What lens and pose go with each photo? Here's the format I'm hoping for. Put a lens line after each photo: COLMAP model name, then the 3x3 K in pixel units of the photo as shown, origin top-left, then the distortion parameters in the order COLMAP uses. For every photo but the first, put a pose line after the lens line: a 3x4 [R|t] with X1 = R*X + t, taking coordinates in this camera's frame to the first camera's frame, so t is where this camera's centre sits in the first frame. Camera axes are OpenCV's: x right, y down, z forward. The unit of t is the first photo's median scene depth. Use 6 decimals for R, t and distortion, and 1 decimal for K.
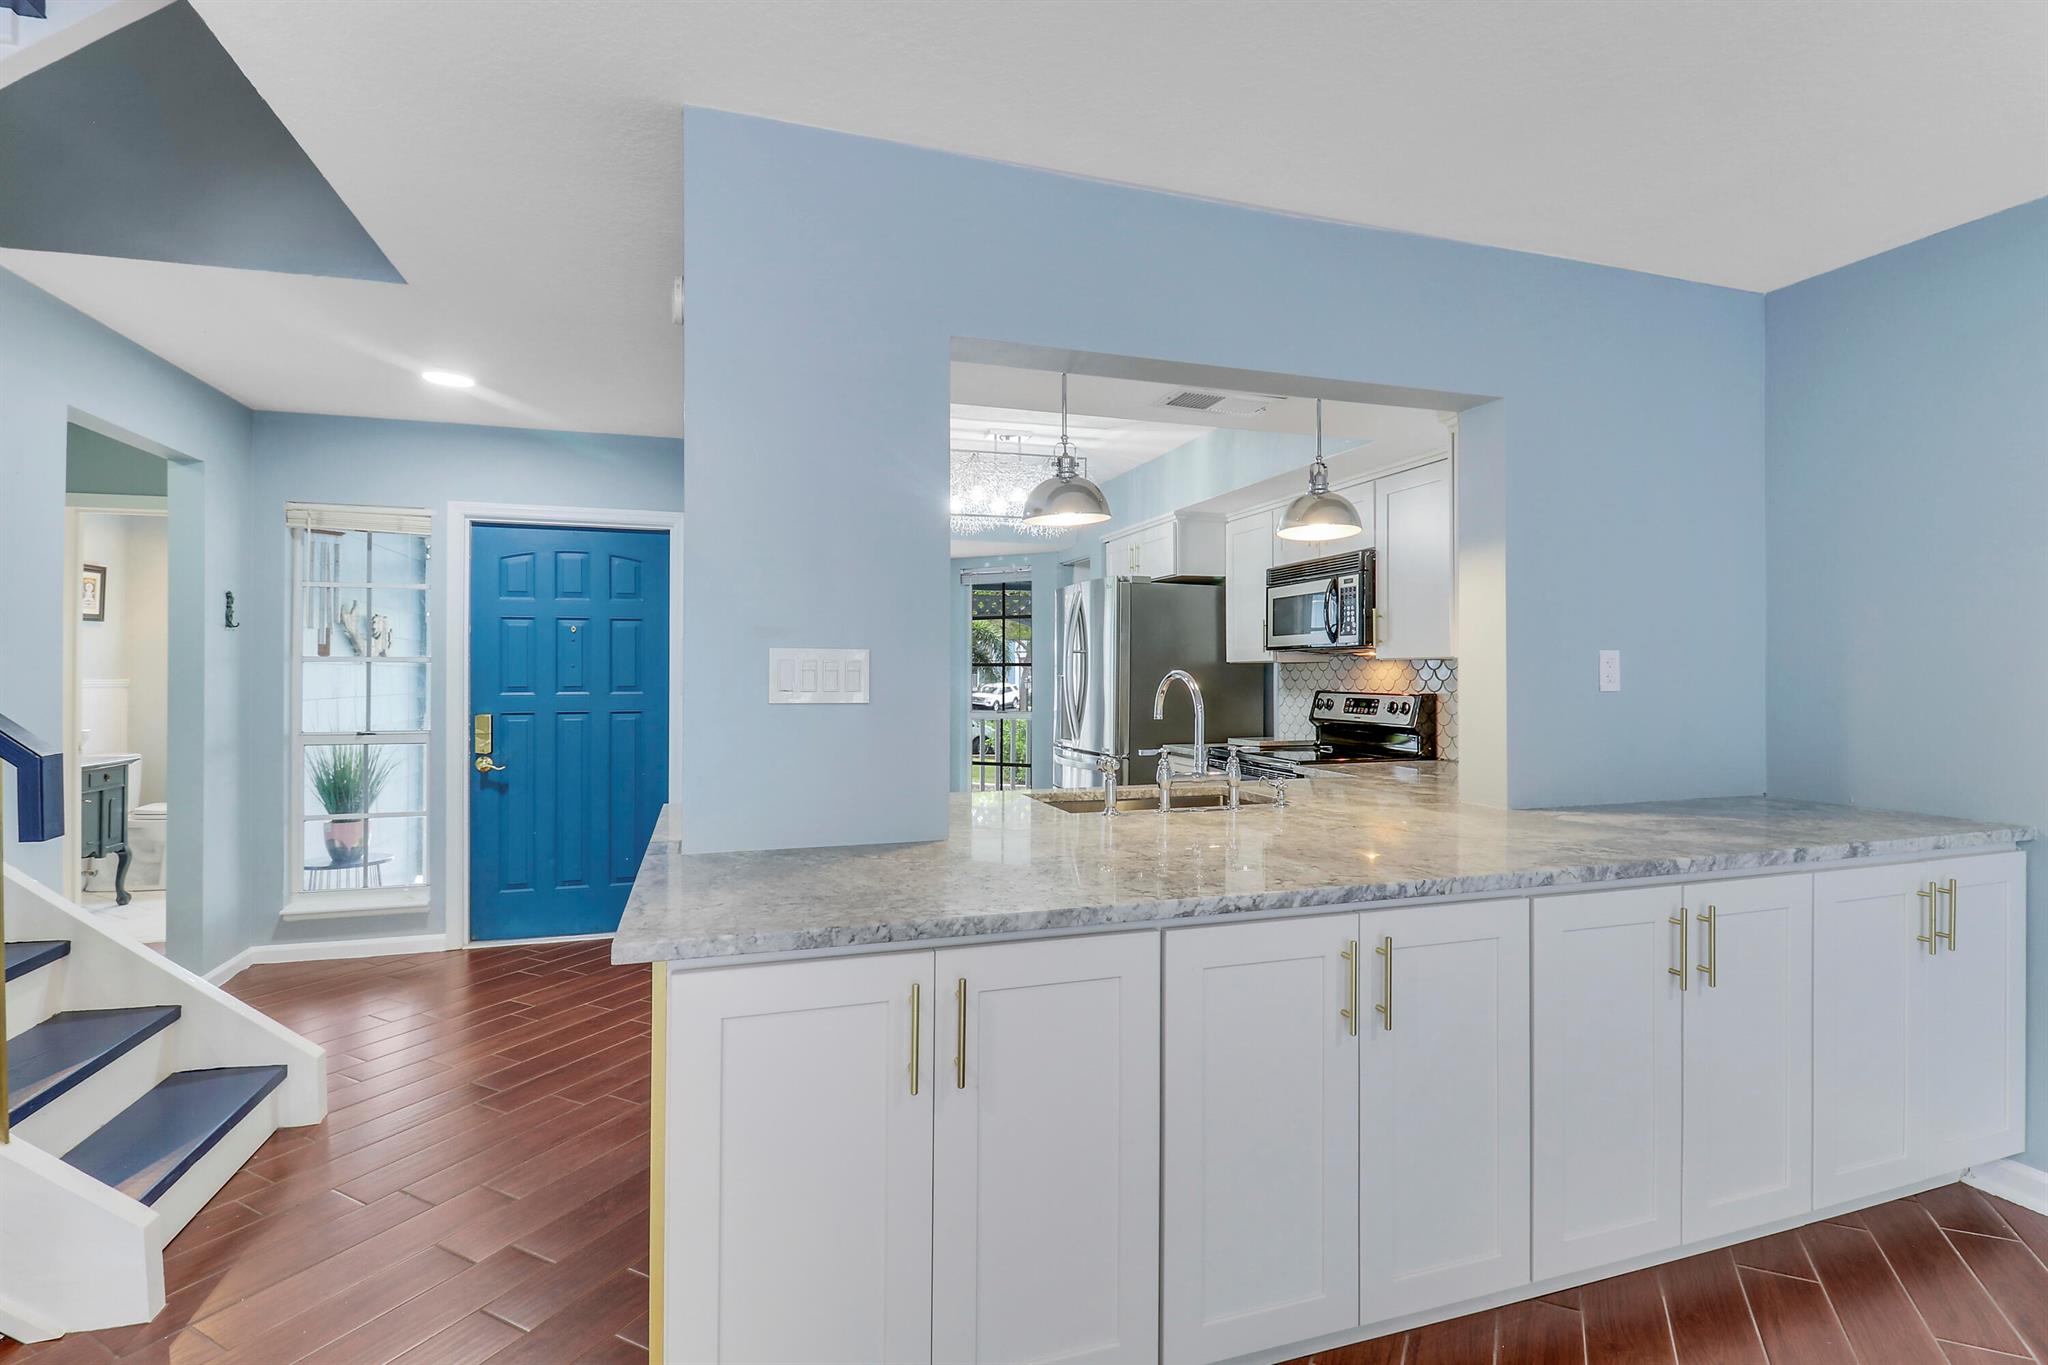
lens RADIAL K [[996.2, 0, 1034.3], [0, 996.2, 677.8], [0, 0, 1]] dist [-0.010745, -0.007735]
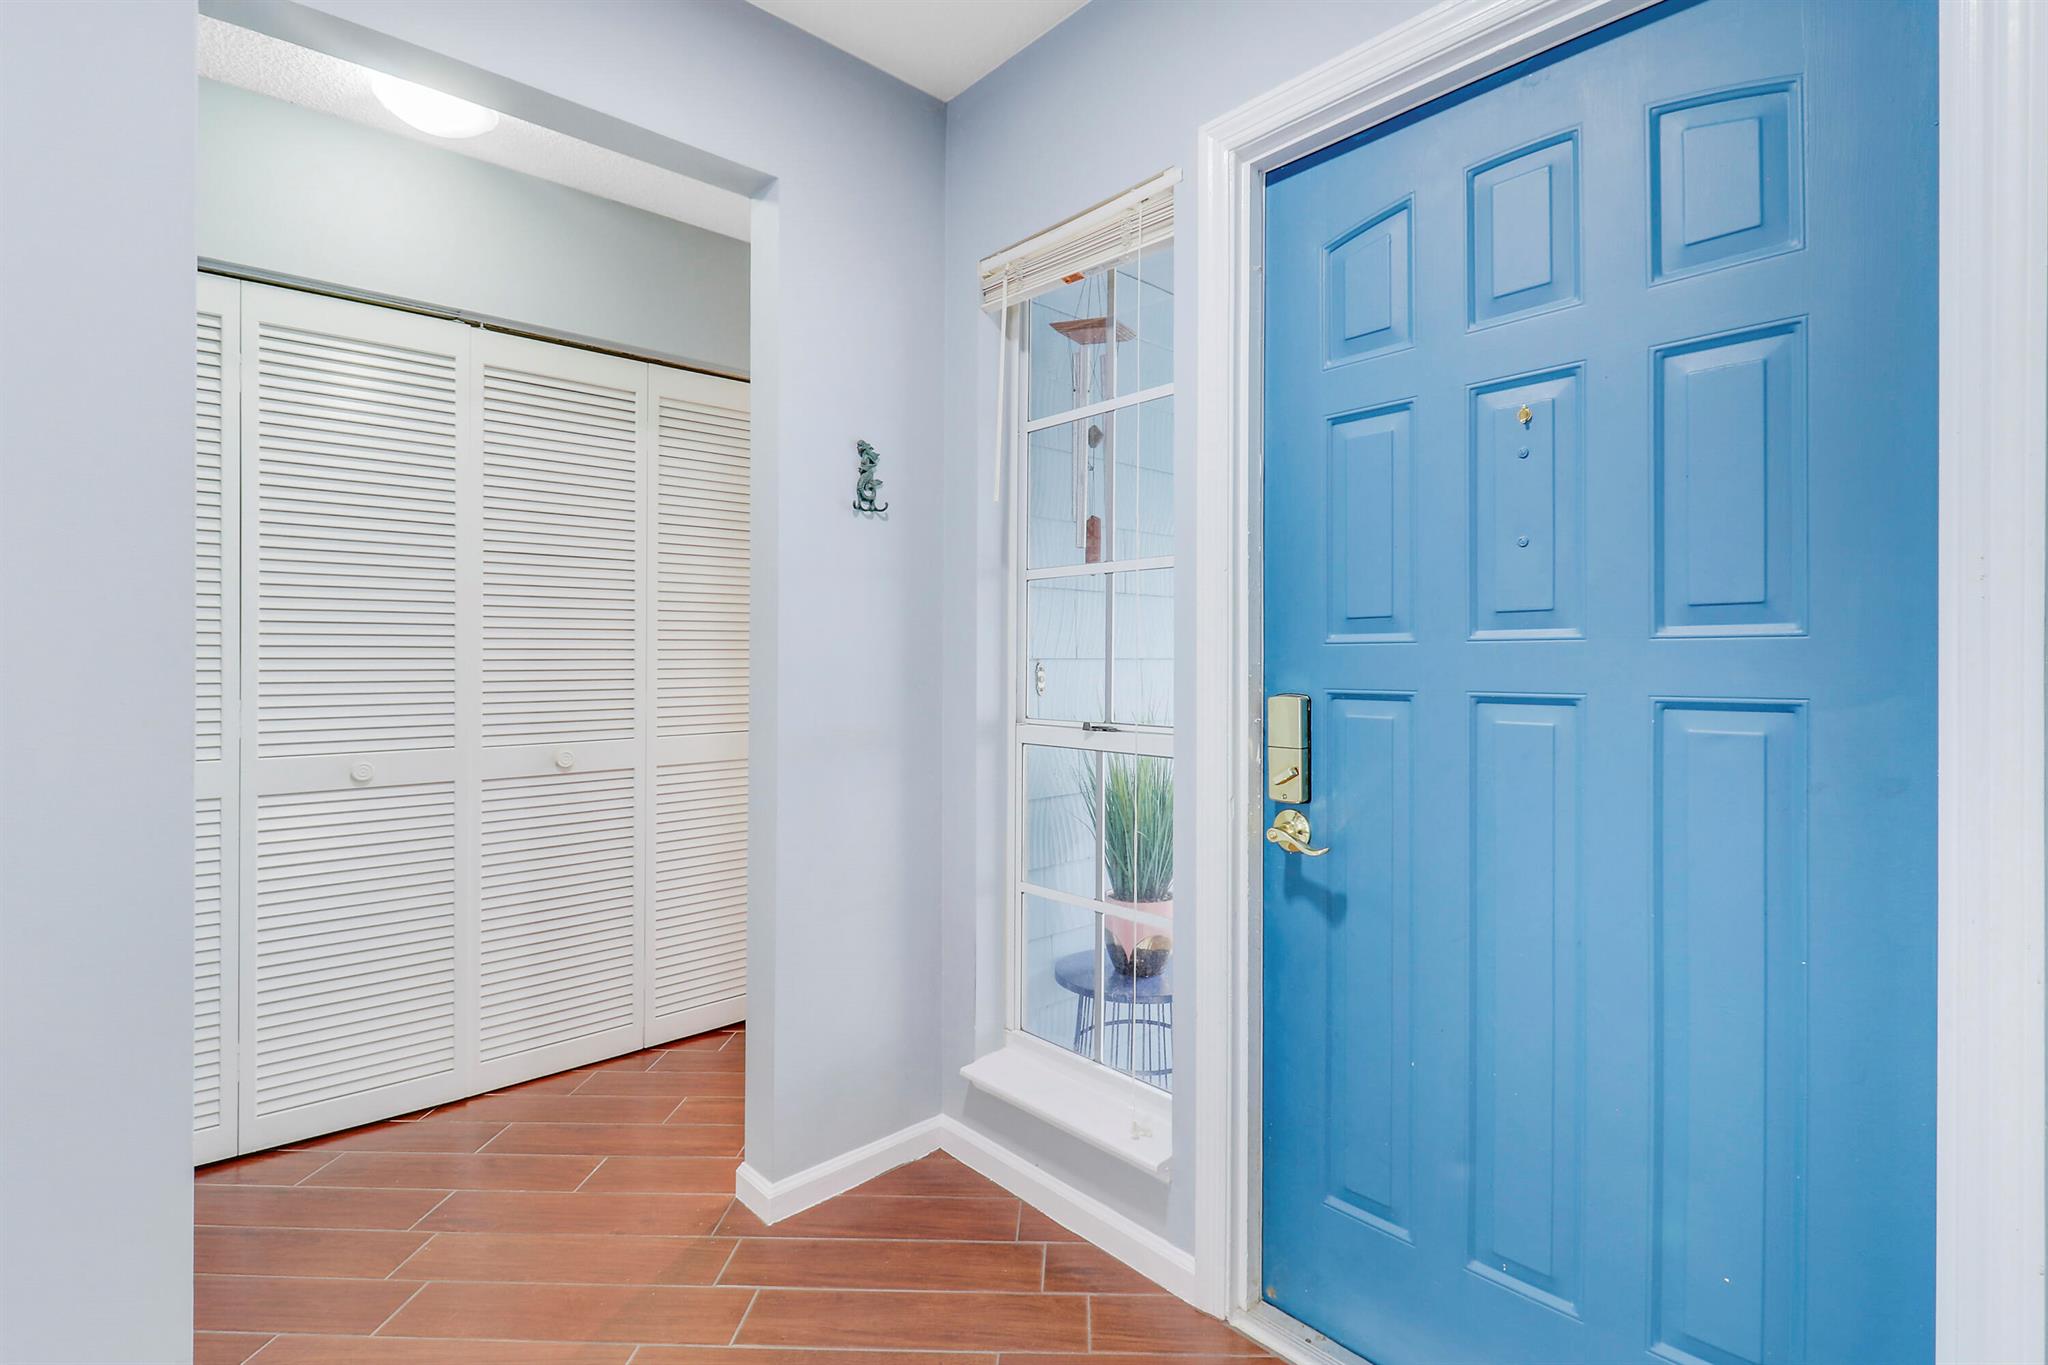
lens RADIAL K [[996.2, 0, 1036.2], [0, 996.2, 664.3], [0, 0, 1]] dist [-0.010745, -0.007735]
pose [[0.413338, 0.007477, -0.910547, -0.263328], [-0.001055, 0.999970, 0.007733, 0.023243], [0.910577, -0.002235, 0.413334, 0.767570]]
